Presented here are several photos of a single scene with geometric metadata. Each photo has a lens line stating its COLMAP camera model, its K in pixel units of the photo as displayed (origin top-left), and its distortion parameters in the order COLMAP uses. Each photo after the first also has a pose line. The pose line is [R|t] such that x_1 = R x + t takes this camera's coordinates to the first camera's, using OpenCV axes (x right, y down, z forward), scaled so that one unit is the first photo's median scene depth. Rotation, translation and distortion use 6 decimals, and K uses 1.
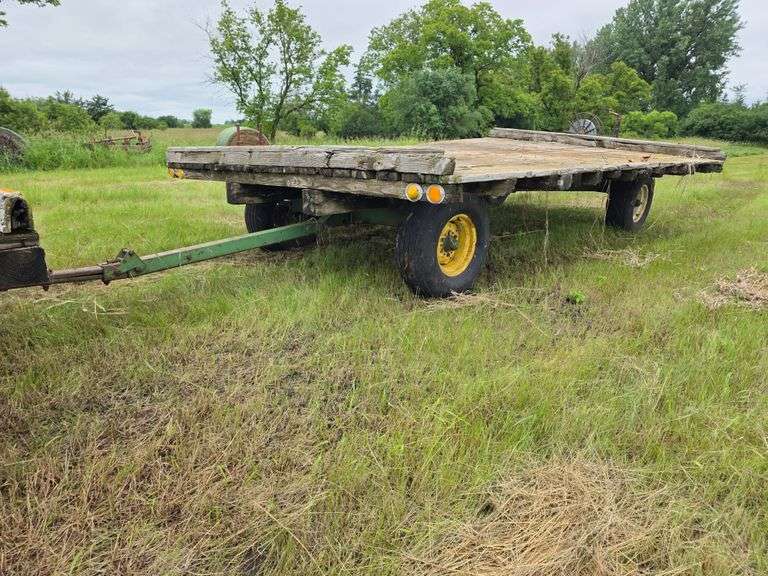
lens RADIAL K [[552.6, 0, 382.5], [0, 552.6, 288.8], [0, 0, 1]] dist [-0.000580, -0.010210]
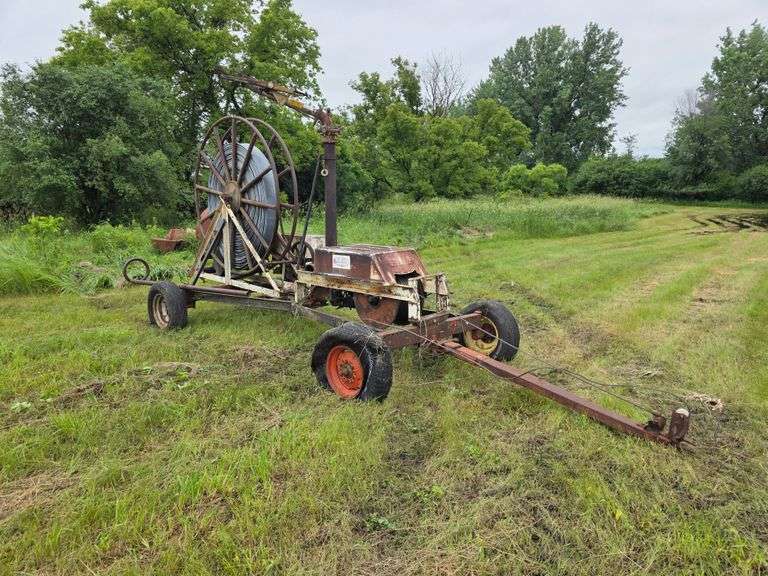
lens RADIAL K [[552.6, 0, 384.9], [0, 552.6, 287.3], [0, 0, 1]] dist [-0.000580, -0.010210]
pose [[0.987340, -0.050684, 0.150305, 0.105601], [0.067261, 0.991945, -0.107340, -0.055086], [-0.143654, 0.116090, 0.982795, 0.198467]]
